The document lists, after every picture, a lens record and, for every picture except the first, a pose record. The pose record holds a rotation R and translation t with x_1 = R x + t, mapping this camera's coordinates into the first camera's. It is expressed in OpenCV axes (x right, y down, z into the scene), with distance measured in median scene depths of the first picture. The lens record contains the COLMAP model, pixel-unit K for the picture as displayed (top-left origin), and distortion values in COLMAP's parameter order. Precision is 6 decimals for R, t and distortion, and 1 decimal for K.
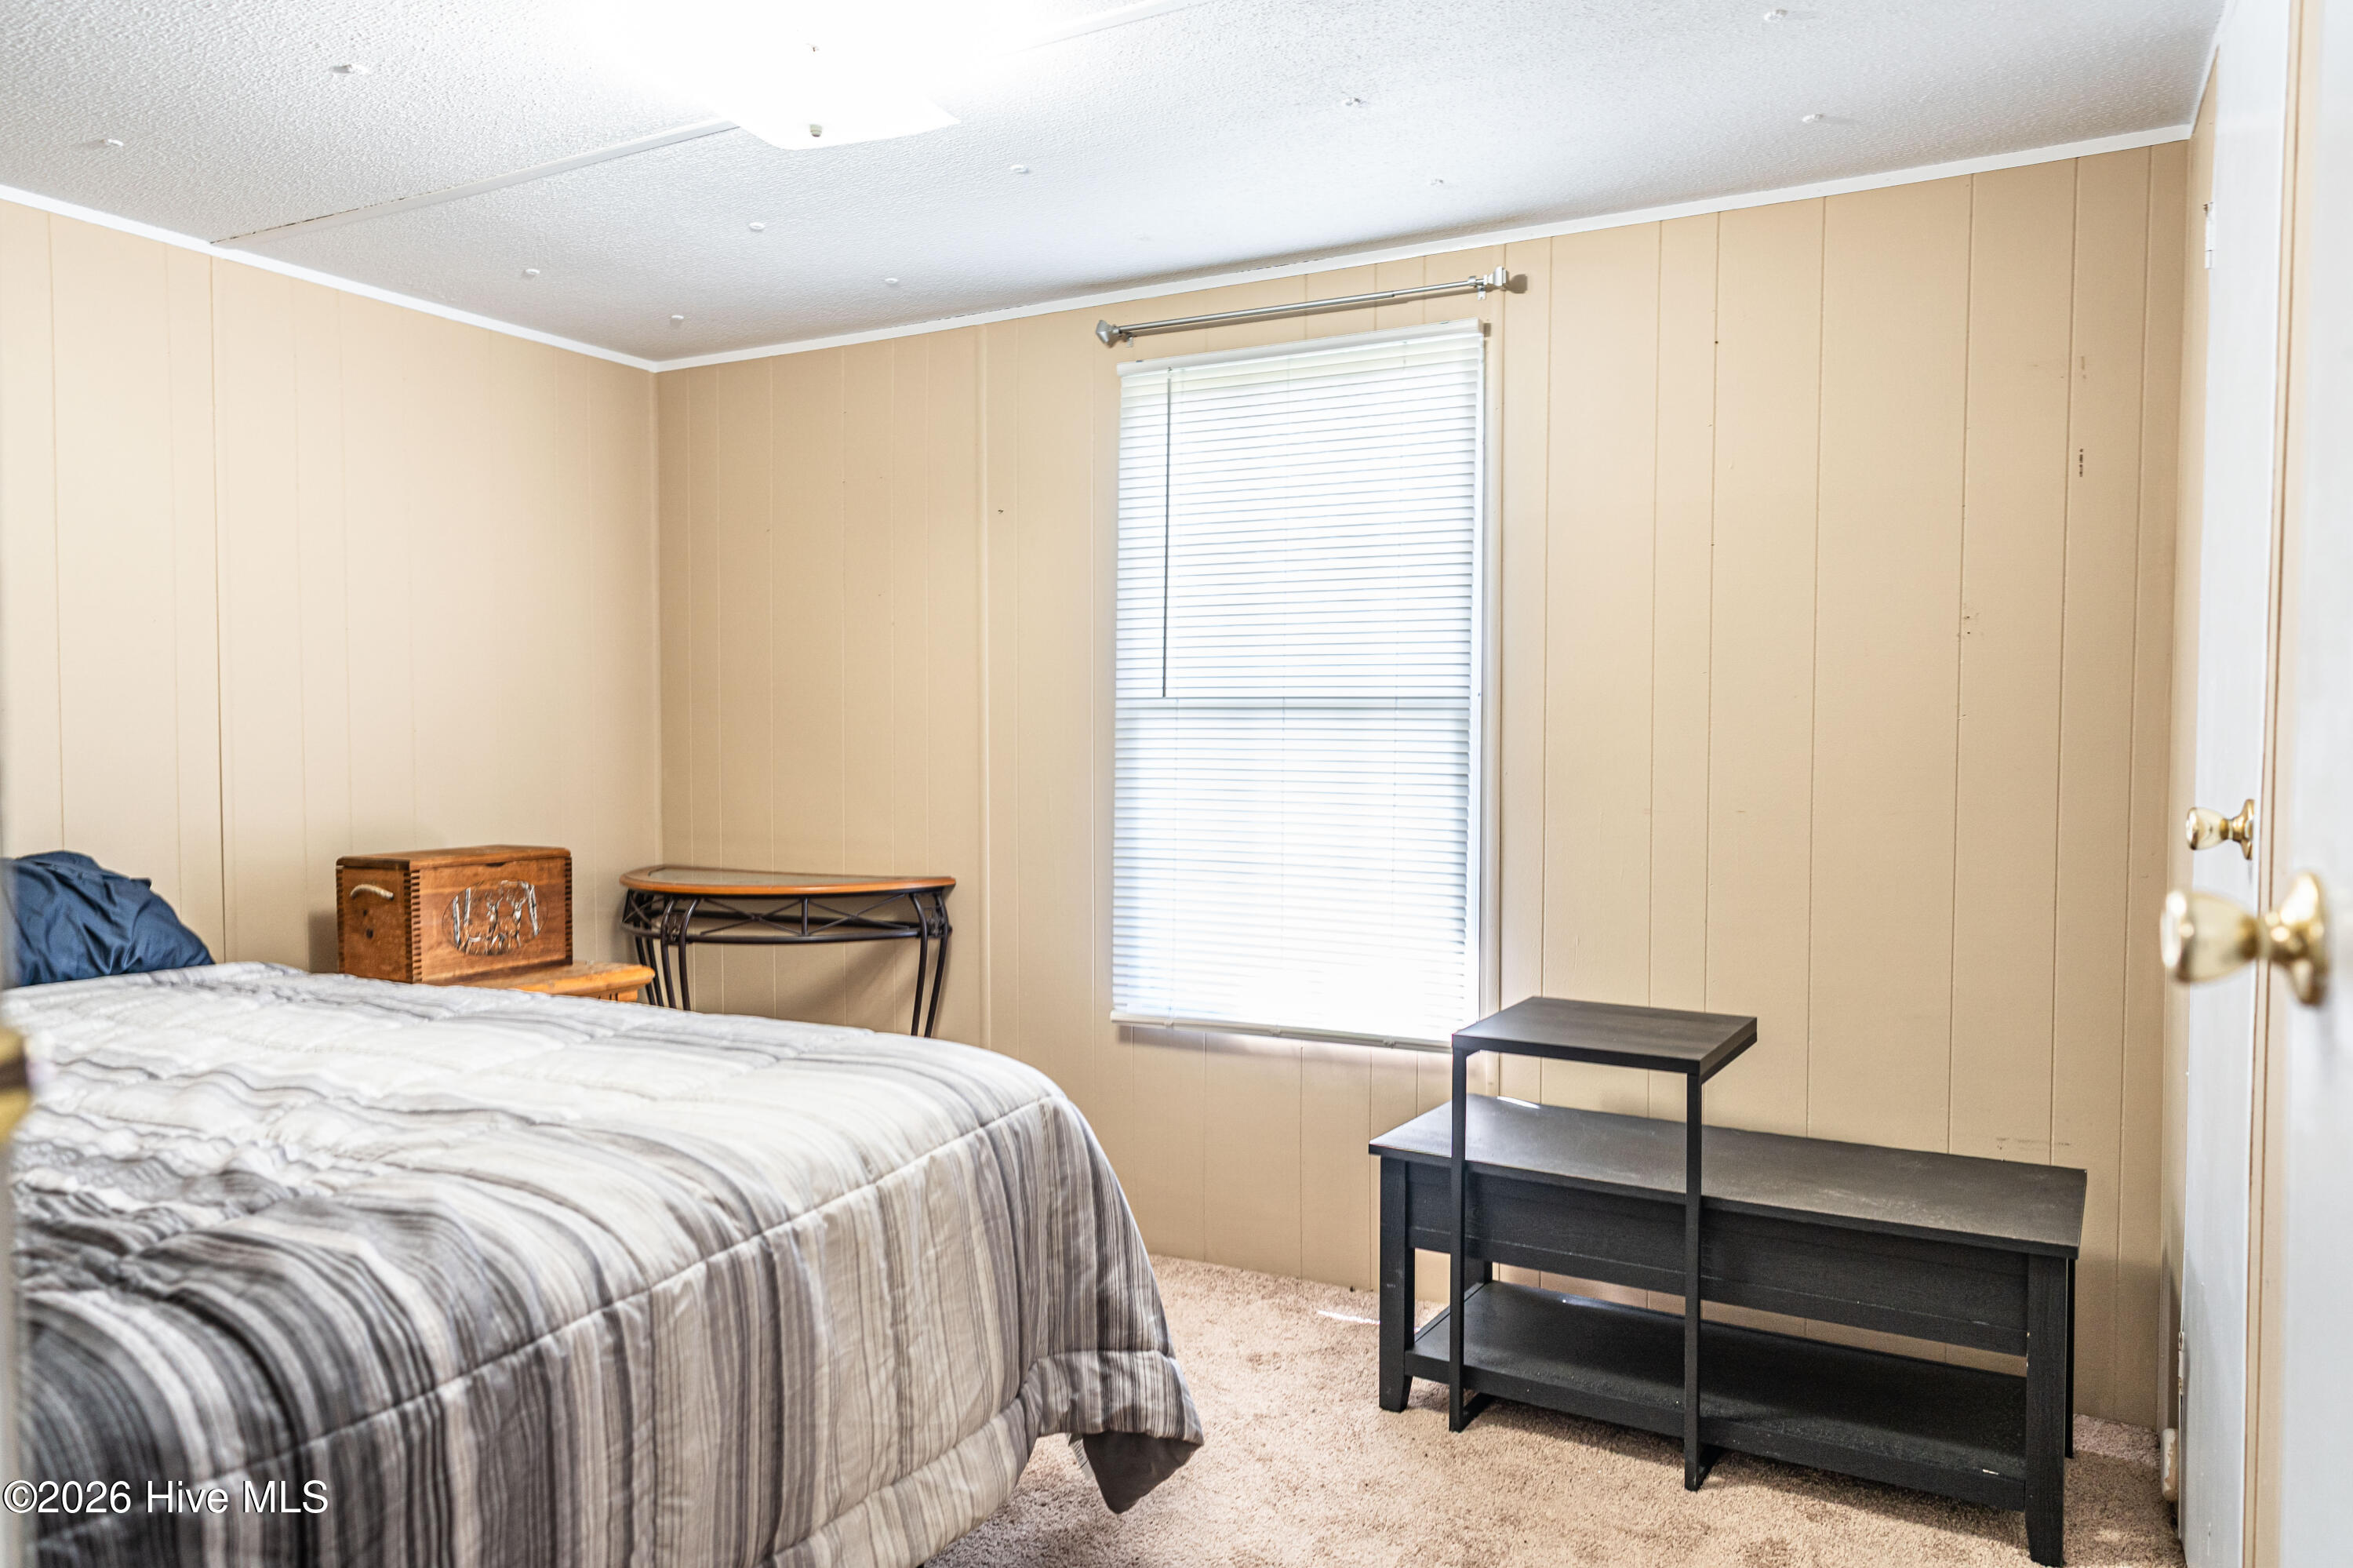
lens RADIAL K [[1575.6, 0, 1176.1], [0, 1575.6, 790.8], [0, 0, 1]] dist [0.004598, -0.000416]
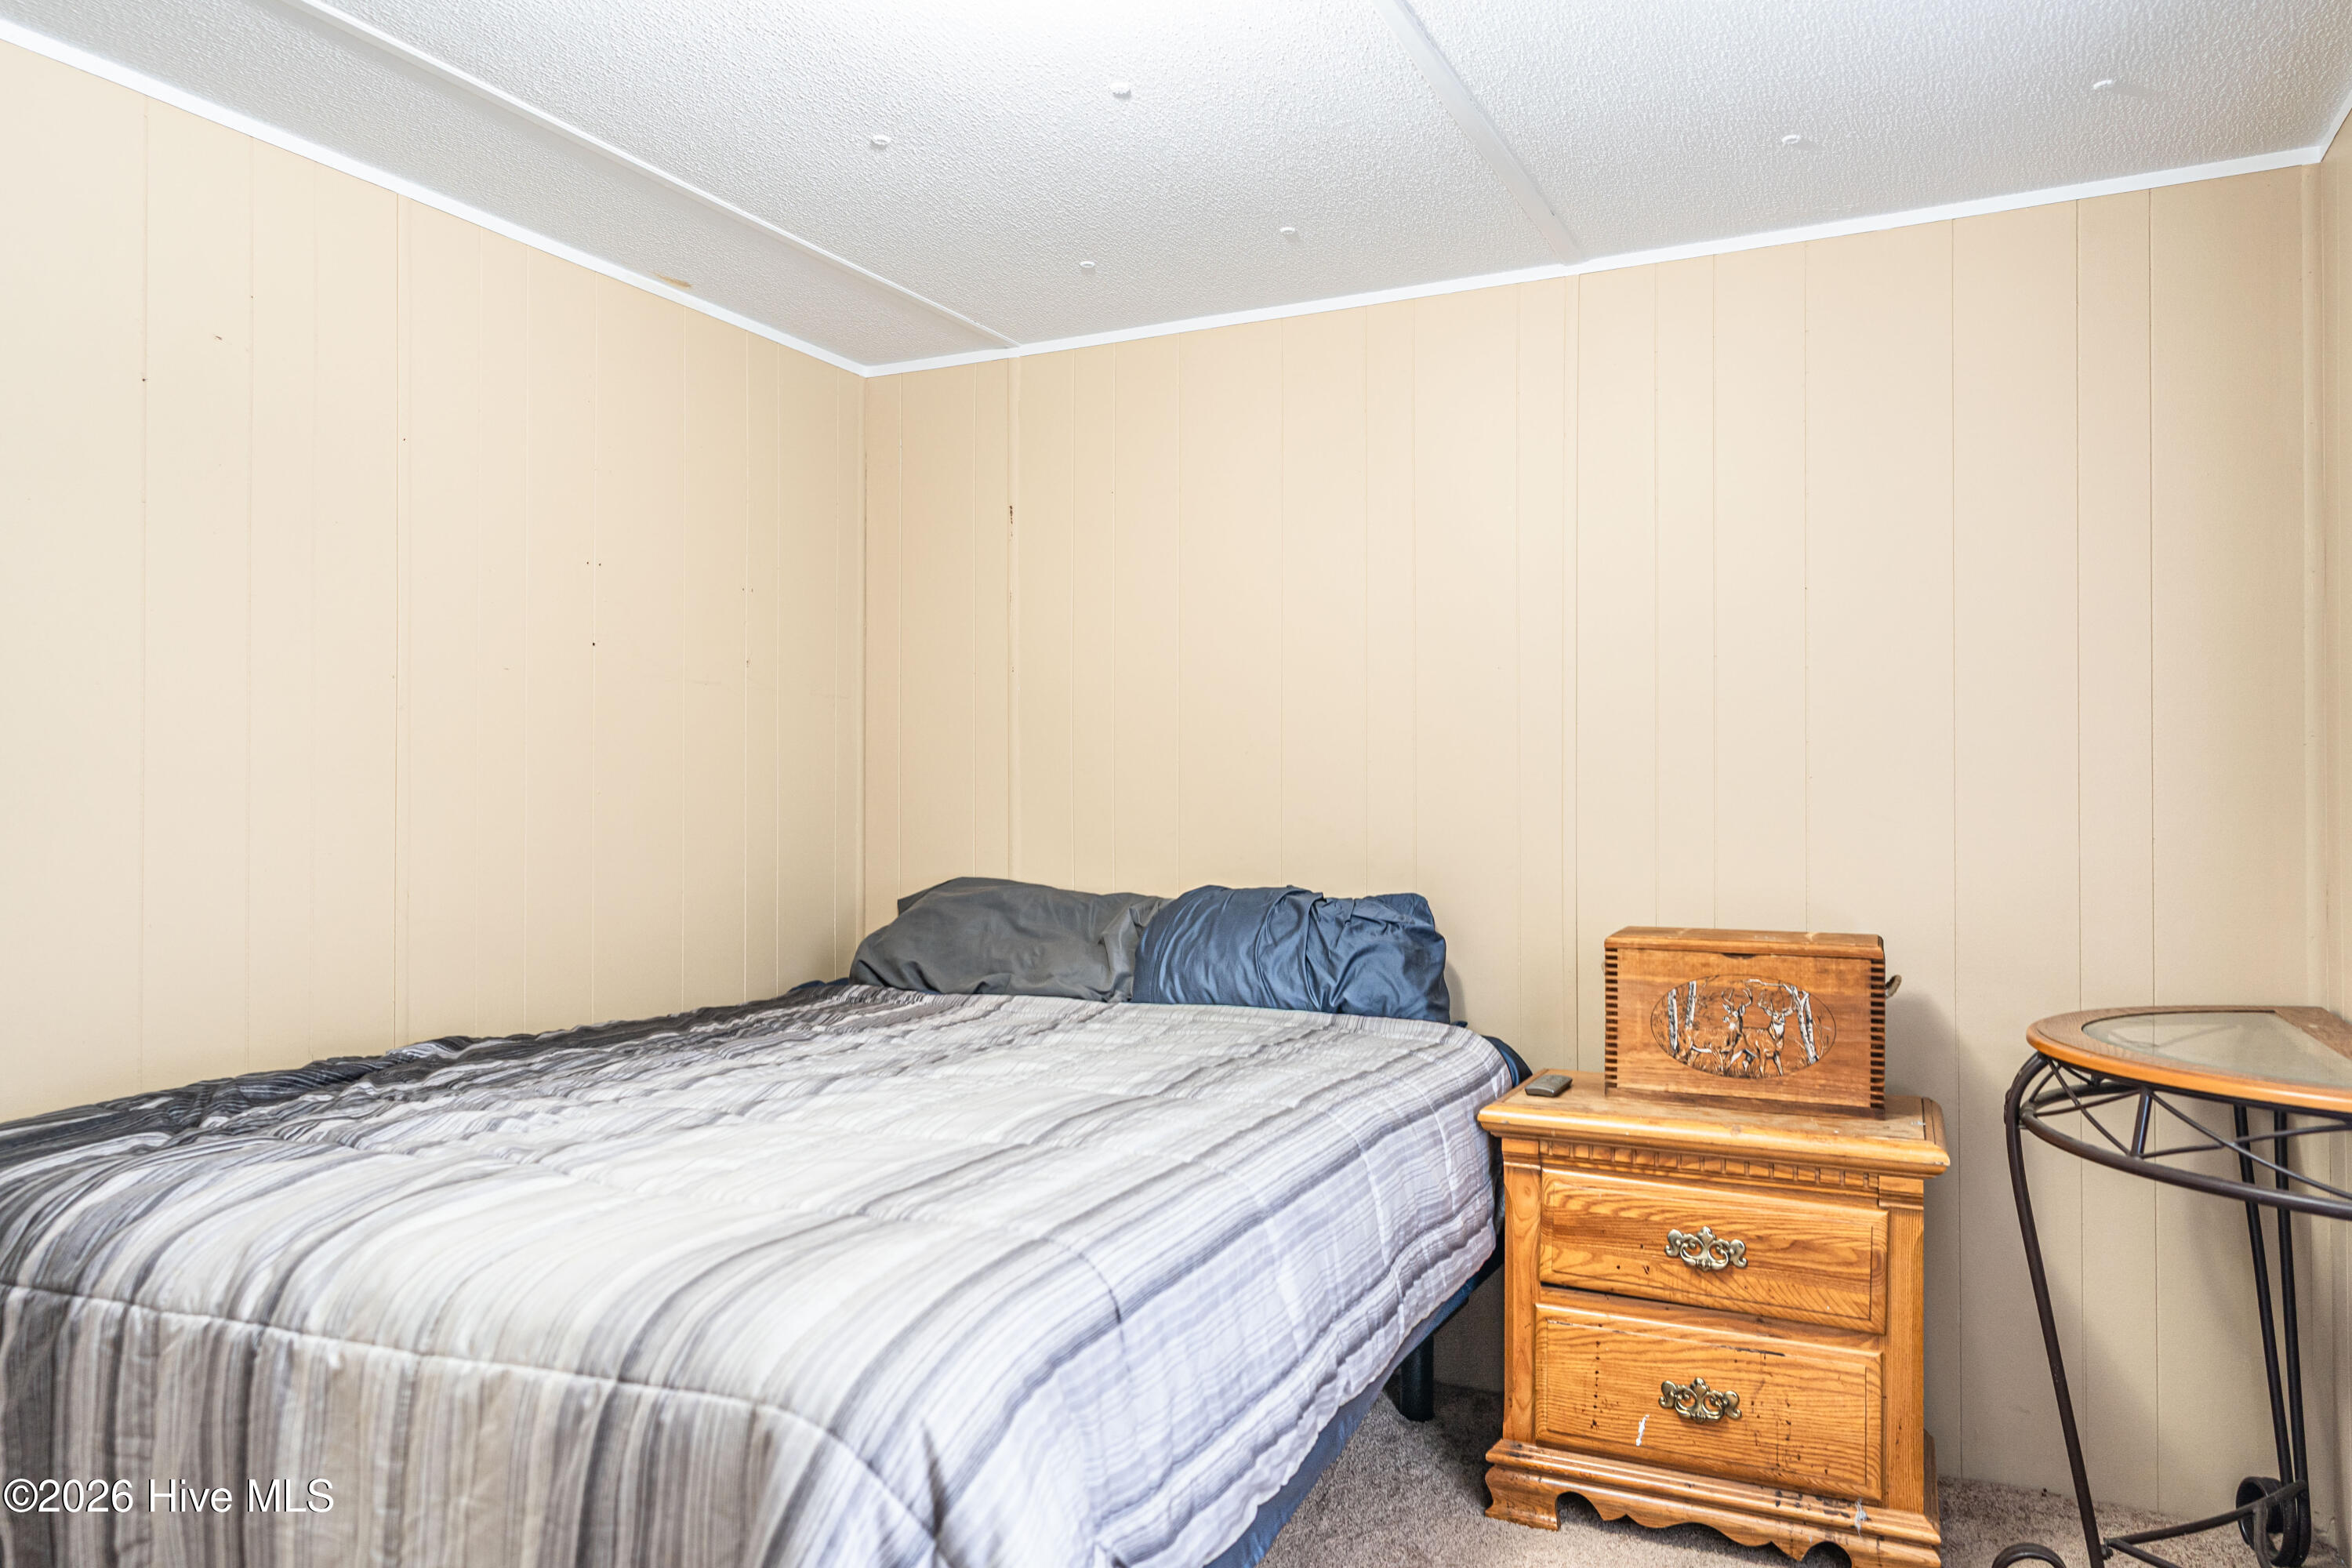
lens RADIAL K [[1574.9, 0, 1174.5], [0, 1574.9, 782.7], [0, 0, 1]] dist [0.004598, -0.000416]
pose [[0.019081, -0.008375, -0.999783, 0.505243], [-0.039592, 0.999174, -0.009126, -0.028385], [0.999034, 0.039758, 0.018734, 1.181344]]
